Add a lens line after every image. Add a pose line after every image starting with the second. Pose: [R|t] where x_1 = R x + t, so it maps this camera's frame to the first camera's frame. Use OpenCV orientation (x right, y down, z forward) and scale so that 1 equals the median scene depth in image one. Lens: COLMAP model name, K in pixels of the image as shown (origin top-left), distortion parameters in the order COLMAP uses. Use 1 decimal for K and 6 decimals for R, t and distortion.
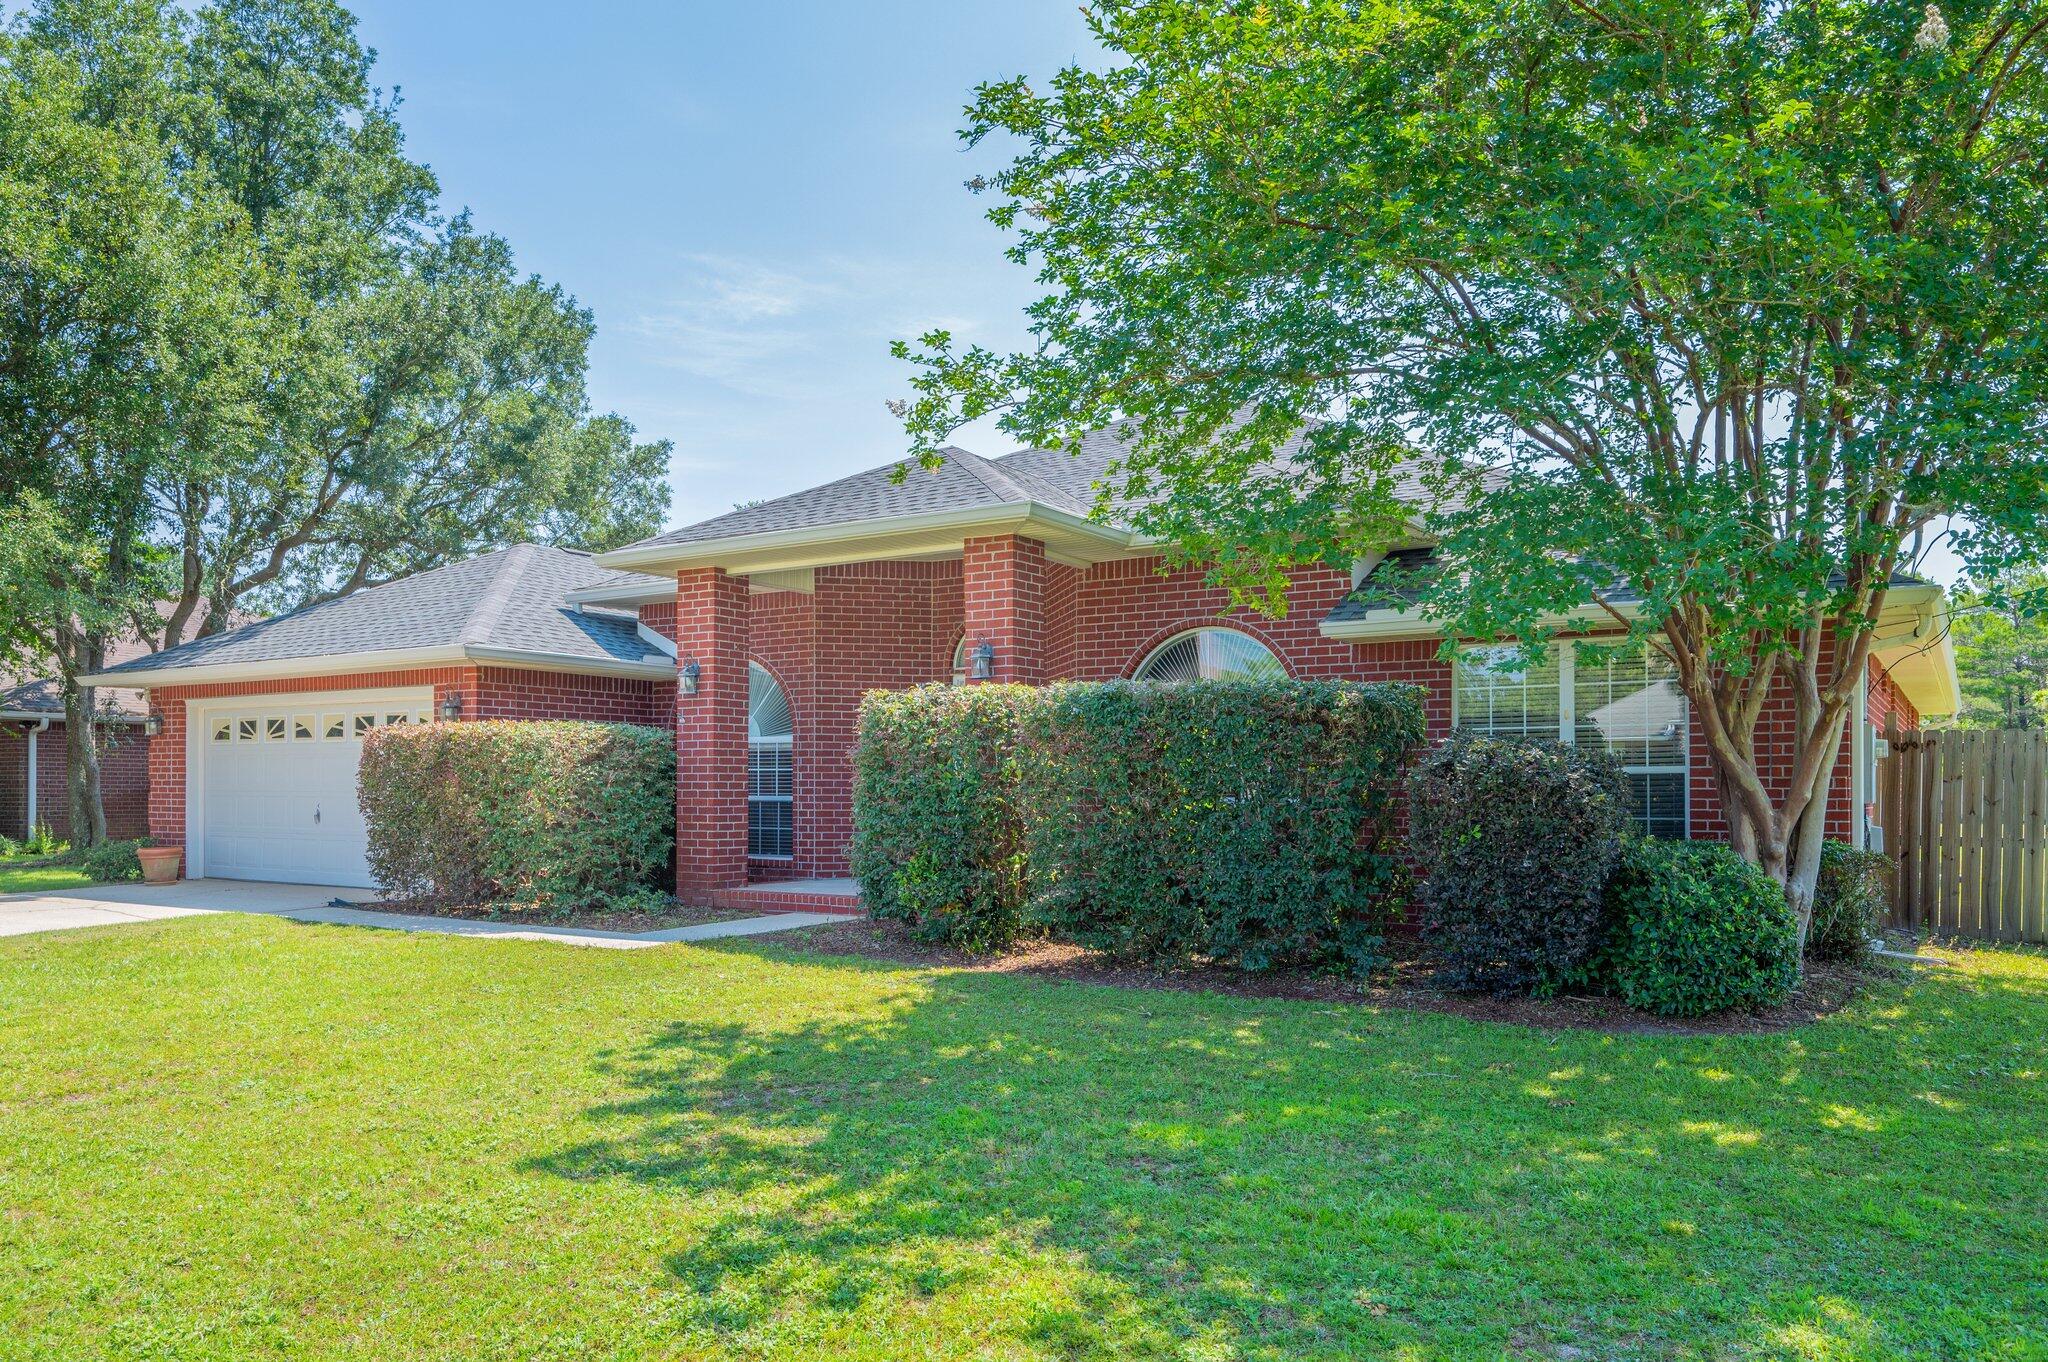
lens RADIAL K [[1419.5, 0, 1023.0], [0, 1419.5, 681.1], [0, 0, 1]] dist [-0.000401, -0.000002]
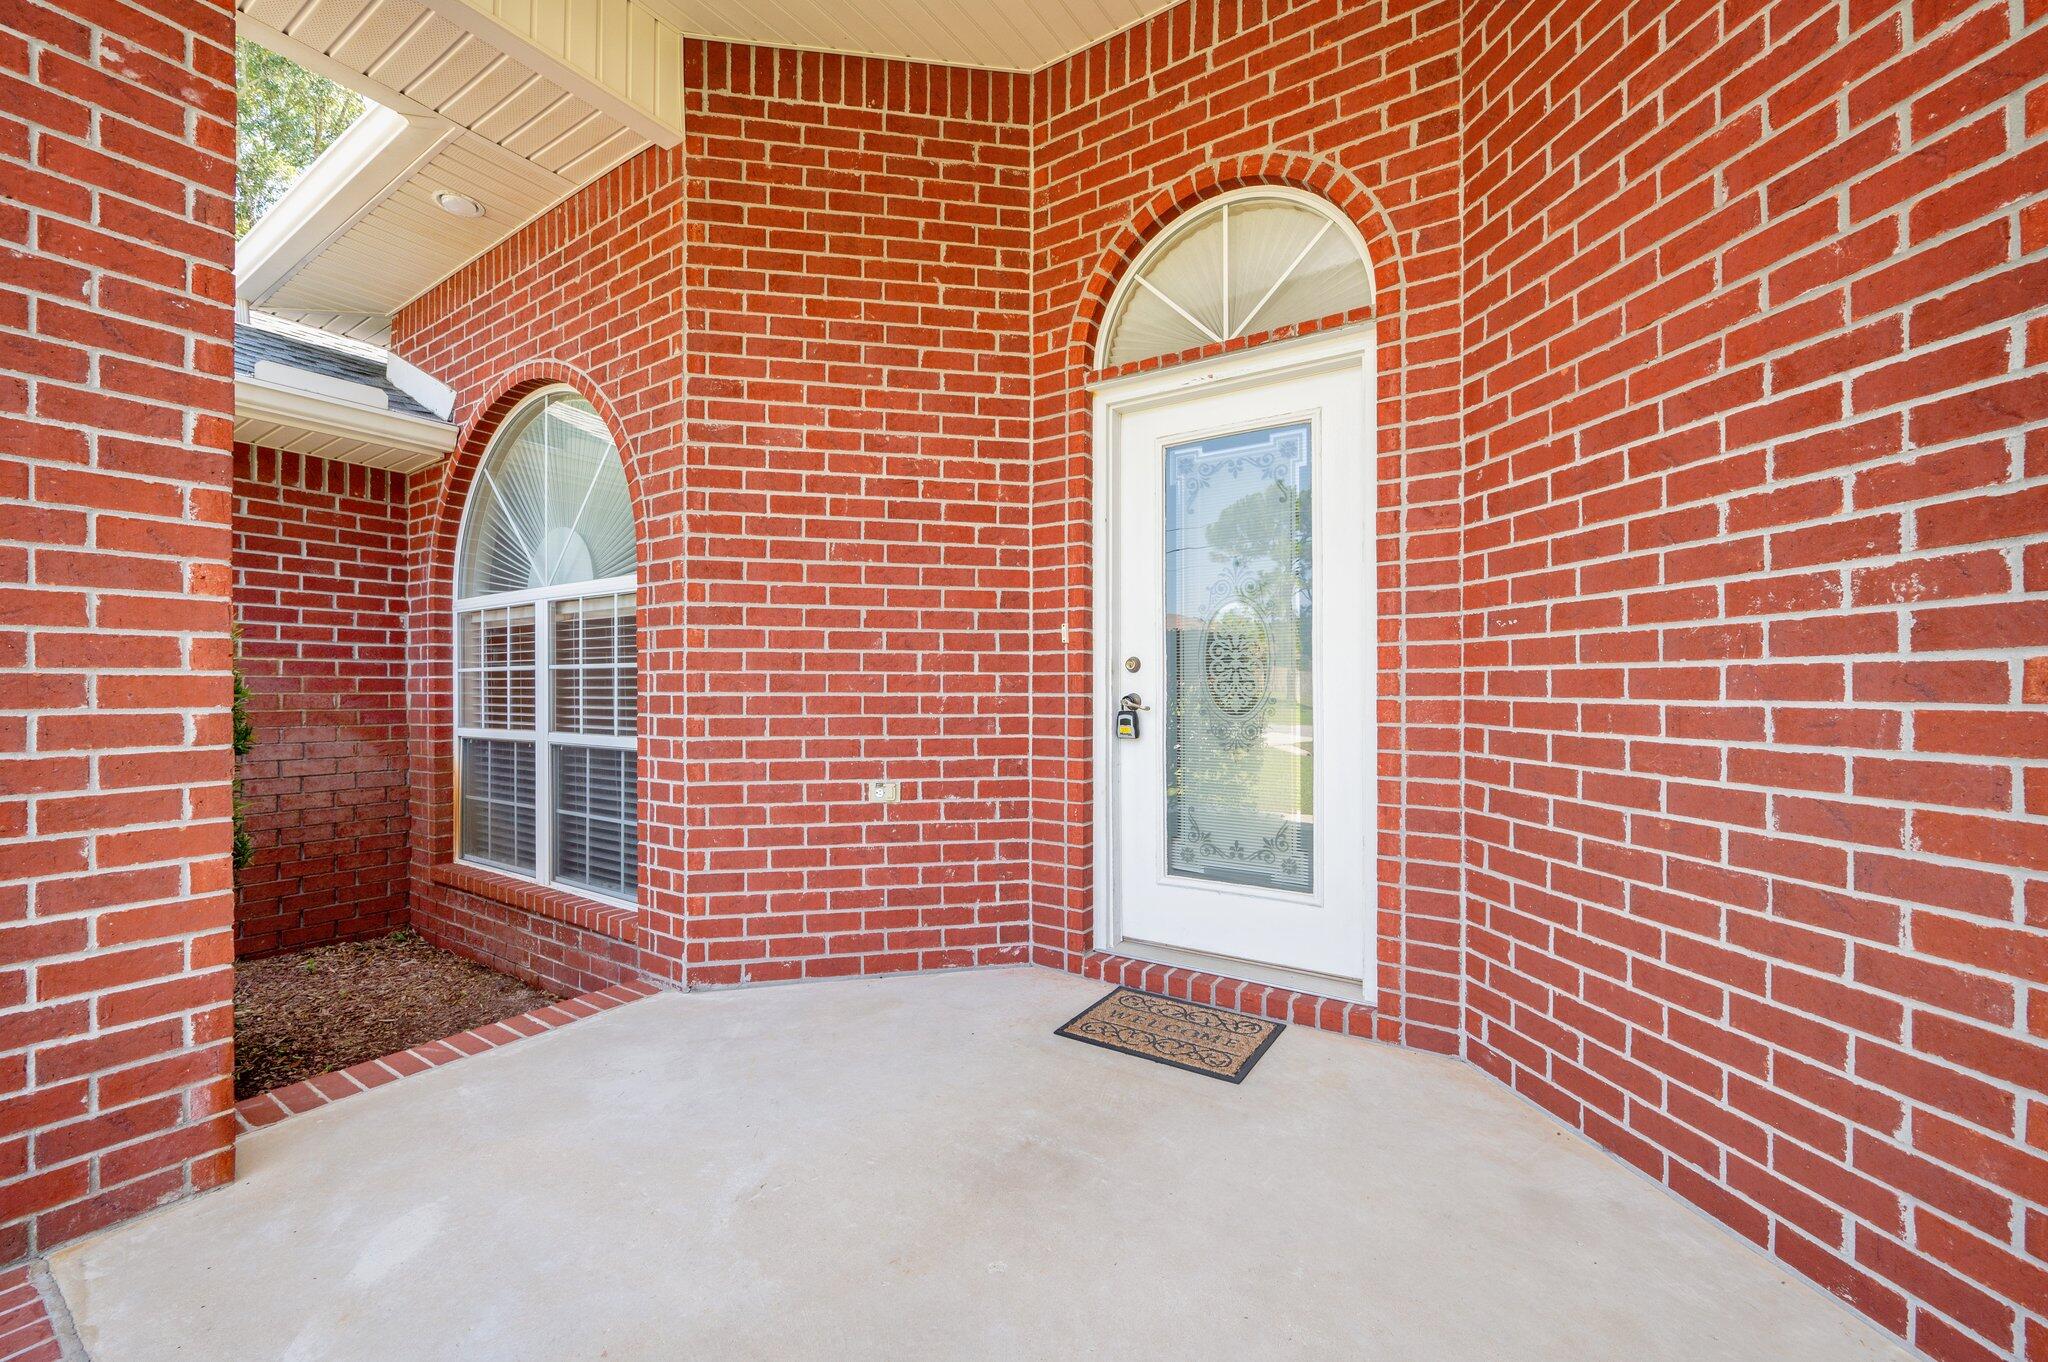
lens RADIAL K [[840.9, 0, 1026.8], [0, 840.9, 683.7], [0, 0, 1]] dist [0.000023, 0.000000]
pose [[0.999891, 0.003719, -0.014293, -0.062927], [-0.002765, 0.997803, 0.066186, 0.053557], [0.014508, -0.066139, 0.997705, 0.799046]]
